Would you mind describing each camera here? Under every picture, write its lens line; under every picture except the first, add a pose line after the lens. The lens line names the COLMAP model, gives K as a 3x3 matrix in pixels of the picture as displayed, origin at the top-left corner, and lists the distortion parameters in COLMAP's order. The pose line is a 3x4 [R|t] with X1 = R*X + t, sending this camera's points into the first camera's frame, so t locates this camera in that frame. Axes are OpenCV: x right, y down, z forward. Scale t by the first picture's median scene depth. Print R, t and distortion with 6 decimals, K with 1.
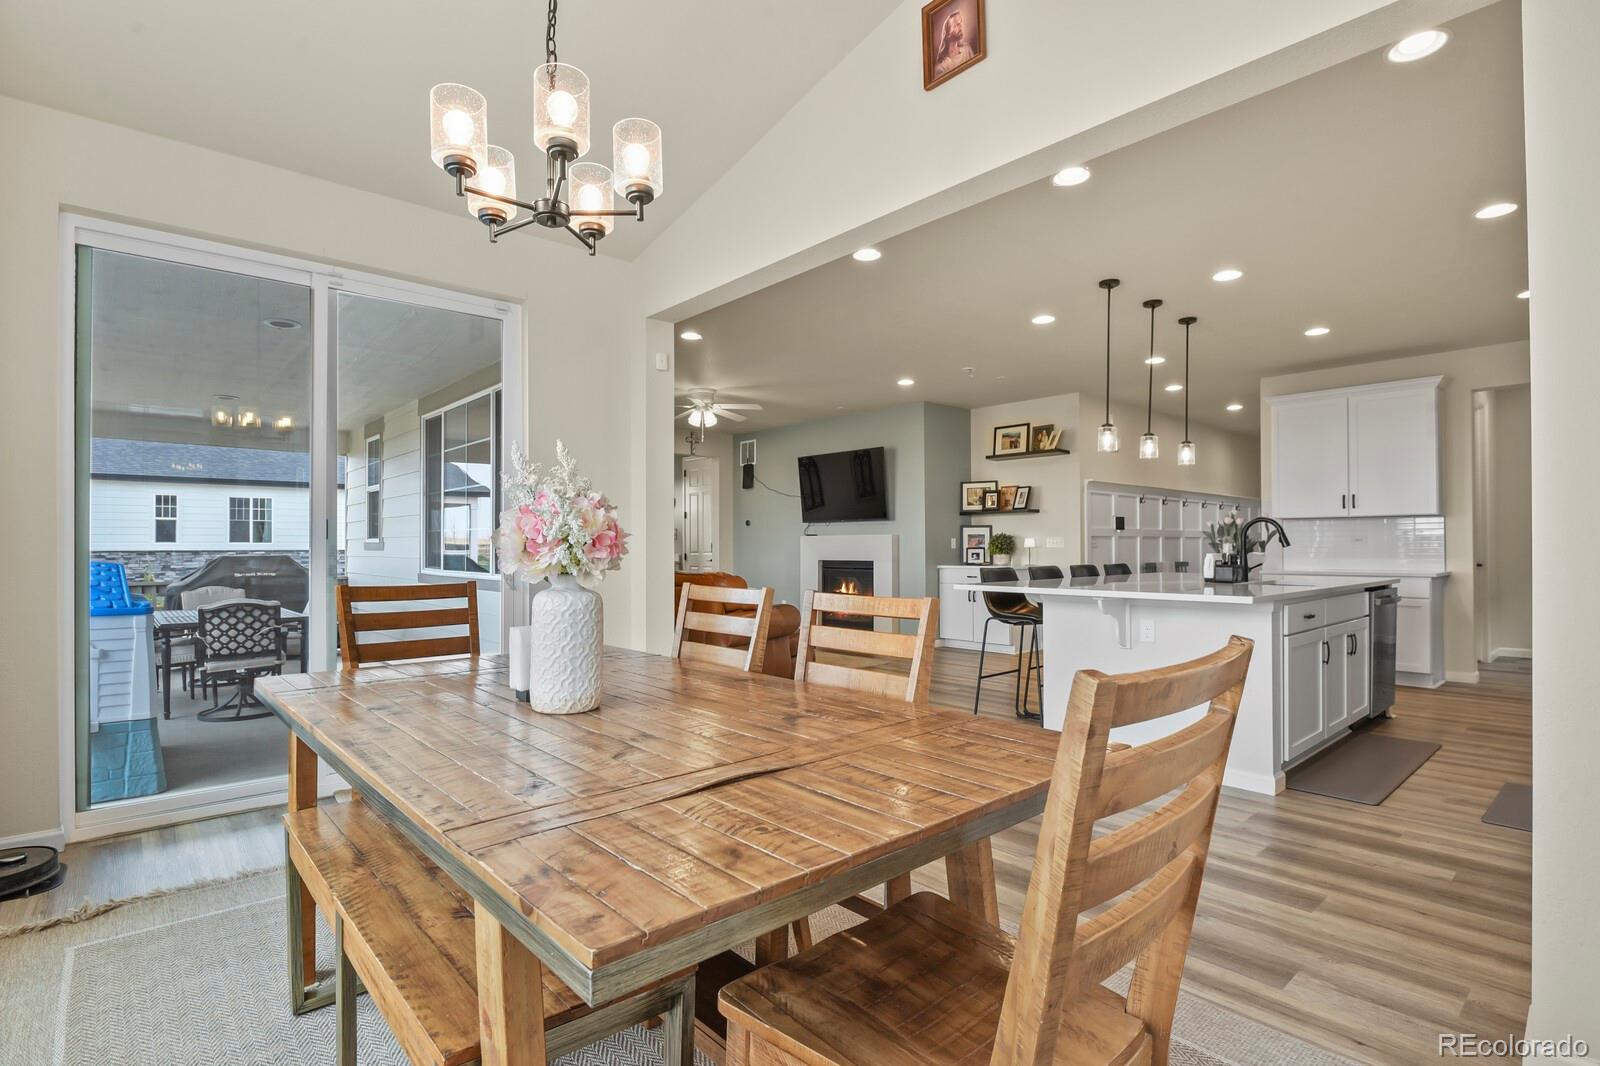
lens RADIAL K [[775.6, 0, 803.0], [0, 775.6, 539.4], [0, 0, 1]] dist [-0.008562, -0.005460]
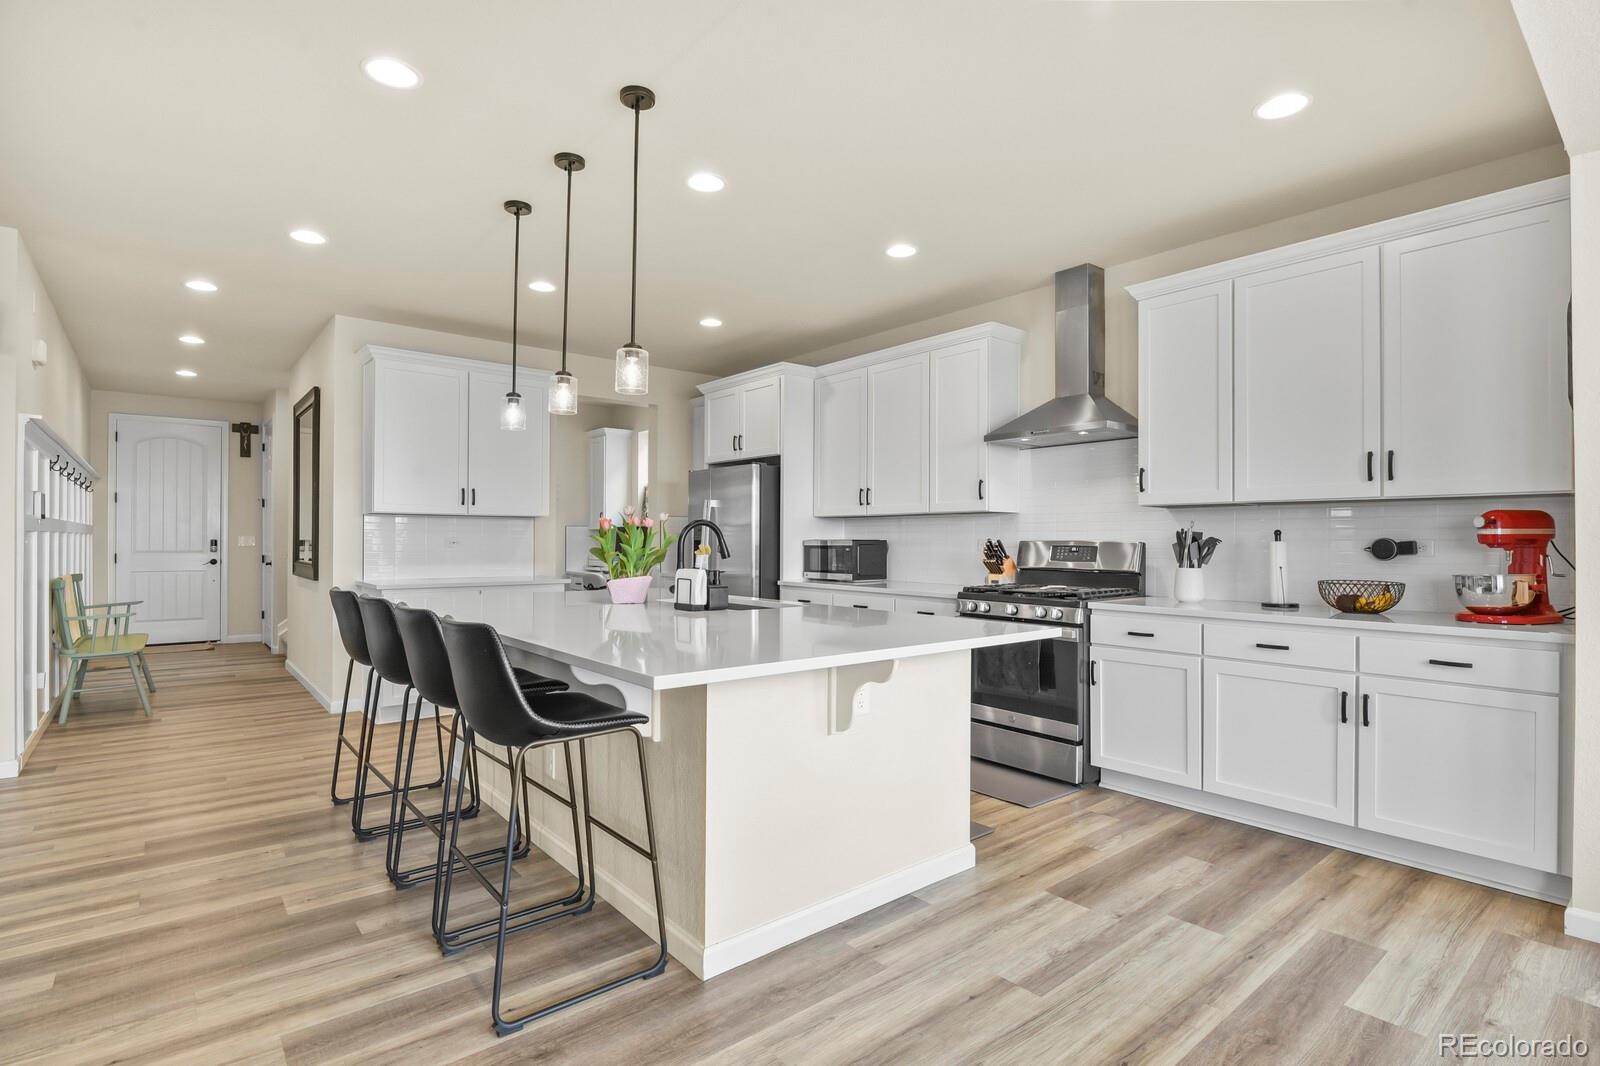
lens RADIAL K [[775.6, 0, 797.5], [0, 775.6, 540.2], [0, 0, 1]] dist [-0.008562, -0.005460]
pose [[0.041139, 0.003436, 0.999148, -0.097581], [-0.014674, 0.999888, -0.002834, -0.004229], [-0.999046, -0.014545, 0.041185, 0.508756]]
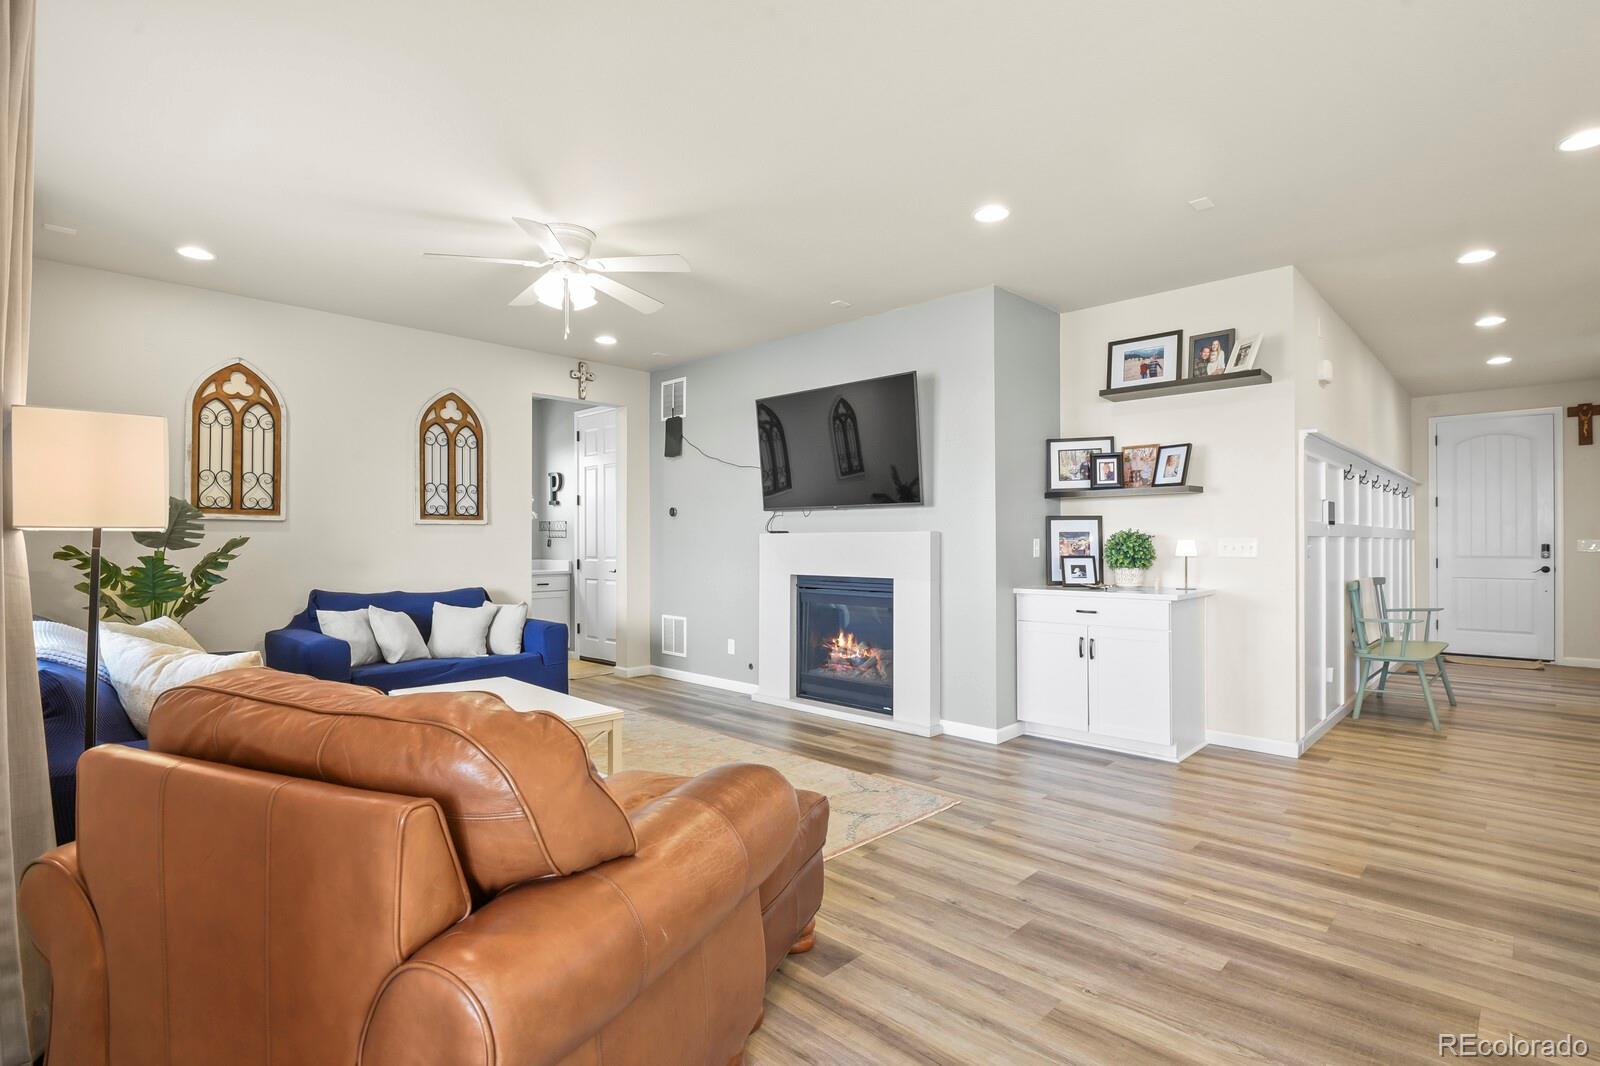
lens RADIAL K [[775.6, 0, 806.7], [0, 775.6, 539.7], [0, 0, 1]] dist [-0.008562, -0.005460]
pose [[0.996977, 0.002836, 0.077647, -0.016913], [-0.003284, 0.999979, 0.005638, -0.003741], [-0.077629, -0.005876, 0.996965, 0.509094]]
